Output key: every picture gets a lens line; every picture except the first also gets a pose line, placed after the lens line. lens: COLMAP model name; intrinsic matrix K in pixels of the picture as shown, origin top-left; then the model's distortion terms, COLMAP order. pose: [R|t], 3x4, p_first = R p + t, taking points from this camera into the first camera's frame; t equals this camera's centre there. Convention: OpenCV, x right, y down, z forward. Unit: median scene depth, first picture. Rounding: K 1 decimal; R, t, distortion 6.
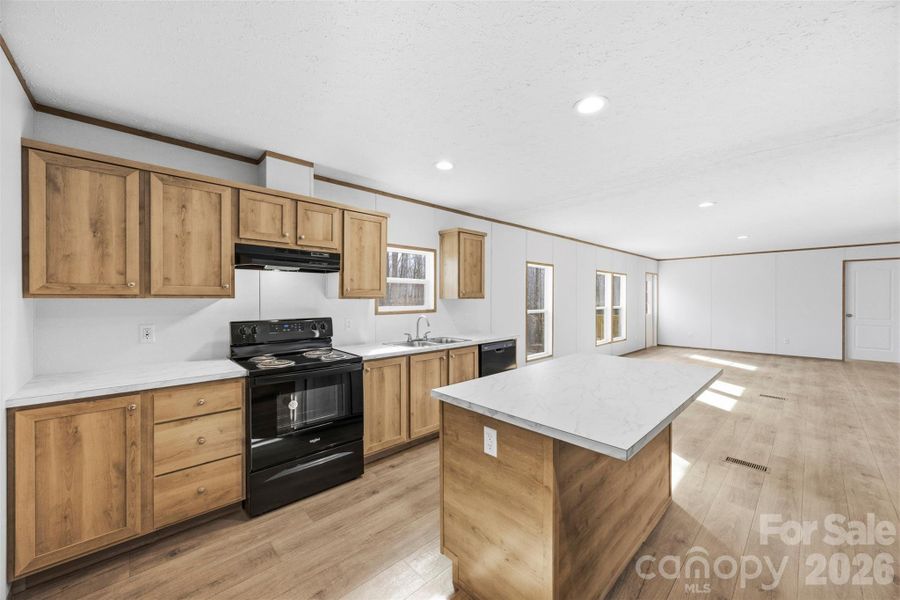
lens RADIAL K [[341.7, 0, 451.5], [0, 341.7, 300.2], [0, 0, 1]] dist [0.000161, 0.000015]
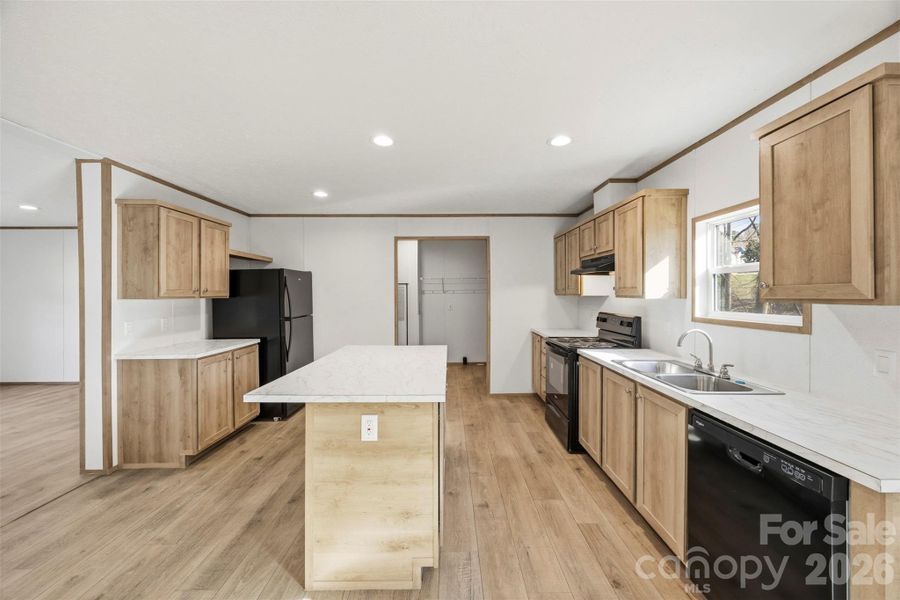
lens RADIAL K [[341.7, 0, 455.1], [0, 341.7, 296.2], [0, 0, 1]] dist [0.000161, 0.000015]
pose [[-0.677277, 0.001366, -0.735727, 0.799139], [-0.004634, 0.999971, 0.006122, -0.016057], [0.735713, 0.007556, -0.677251, 1.417084]]
